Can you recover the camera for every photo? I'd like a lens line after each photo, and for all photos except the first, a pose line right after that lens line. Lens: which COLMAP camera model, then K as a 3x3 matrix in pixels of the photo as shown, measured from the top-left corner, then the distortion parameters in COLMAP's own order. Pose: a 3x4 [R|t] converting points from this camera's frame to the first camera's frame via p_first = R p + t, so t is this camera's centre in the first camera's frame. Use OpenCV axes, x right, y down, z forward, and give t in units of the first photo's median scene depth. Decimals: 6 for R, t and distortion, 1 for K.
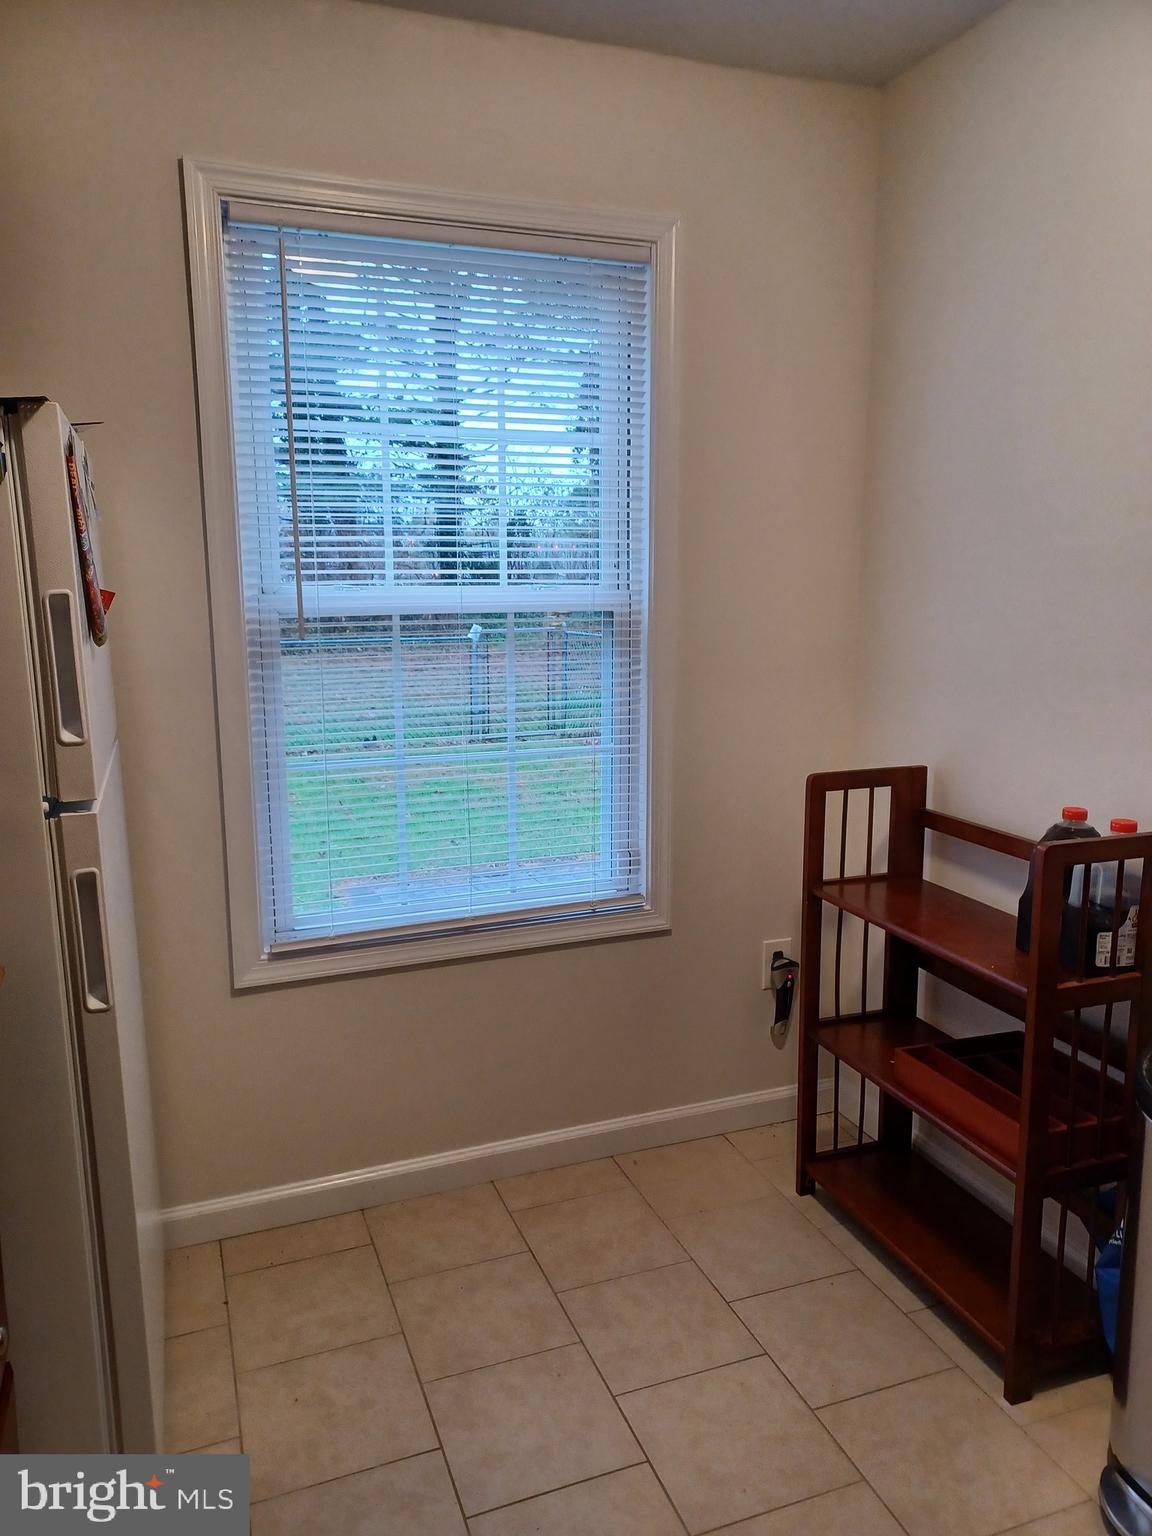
lens RADIAL K [[1129.5, 0, 602.5], [0, 1129.5, 727.8], [0, 0, 1]] dist [0.005974, -0.007742]
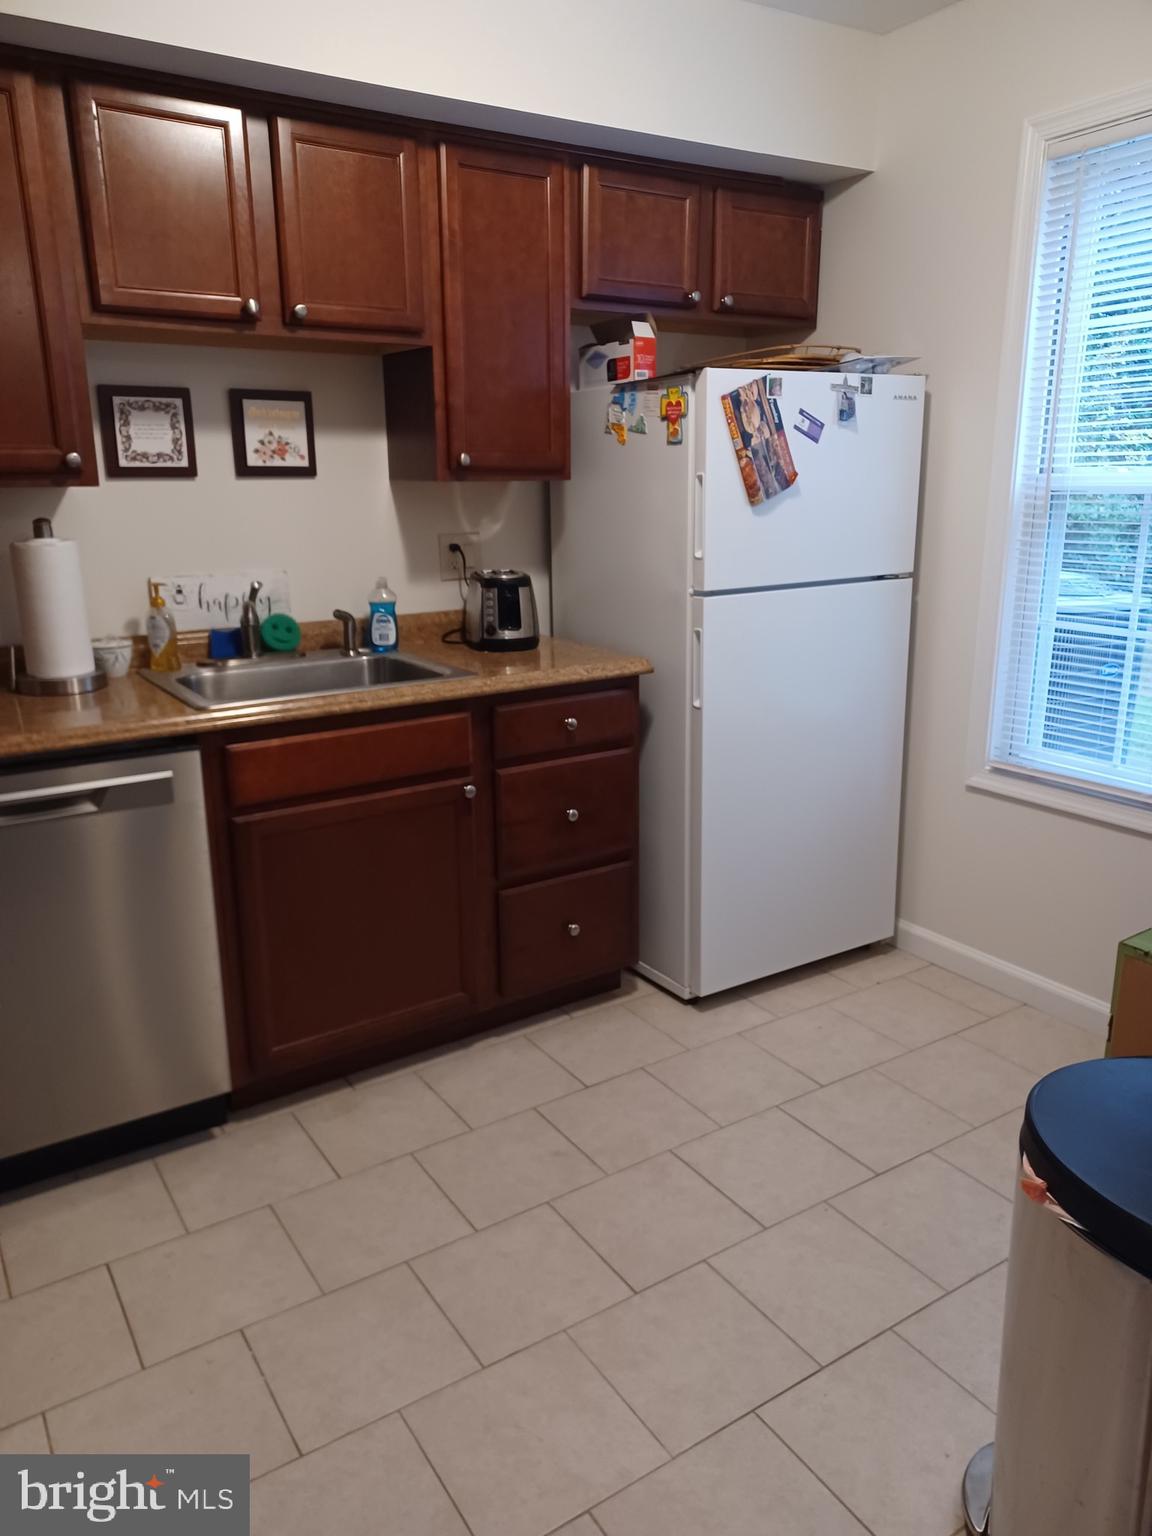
lens RADIAL K [[1114.6, 0, 582.7], [0, 1114.6, 765.0], [0, 0, 1]] dist [0.064203, -0.050809]
pose [[0.201496, 0.253266, -0.946180, 1.864382], [-0.126943, 0.964598, 0.231162, -0.080312], [0.971229, 0.073532, 0.226513, 0.636145]]
